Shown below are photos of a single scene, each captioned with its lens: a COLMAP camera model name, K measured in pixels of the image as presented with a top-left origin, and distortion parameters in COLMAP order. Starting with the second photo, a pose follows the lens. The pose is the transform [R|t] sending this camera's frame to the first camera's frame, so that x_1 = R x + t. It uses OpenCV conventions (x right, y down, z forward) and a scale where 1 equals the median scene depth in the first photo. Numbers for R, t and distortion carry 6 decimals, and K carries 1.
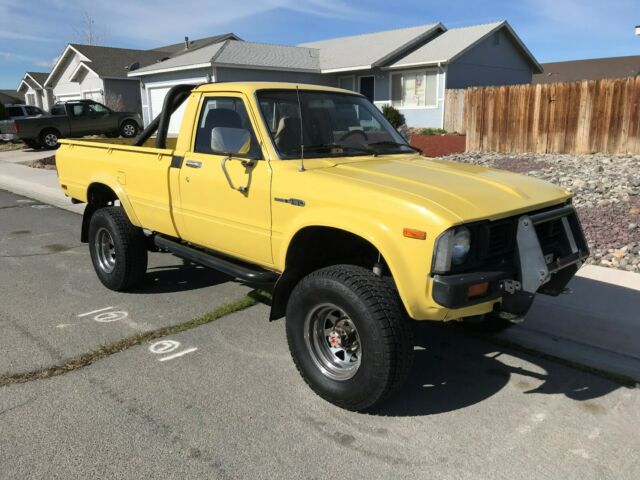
lens RADIAL K [[526.1, 0, 317.7], [0, 526.1, 236.9], [0, 0, 1]] dist [0.017729, -0.004040]
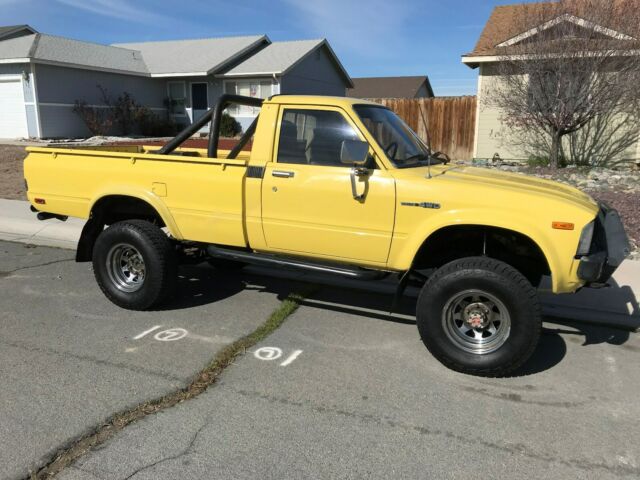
lens RADIAL K [[526.1, 0, 317.6], [0, 526.1, 236.7], [0, 0, 1]] dist [0.017729, -0.004040]
pose [[0.927456, -0.056525, 0.369635, -0.358875], [0.061096, 0.998132, -0.000662, -0.006152], [-0.368907, 0.023197, 0.929177, 0.012235]]
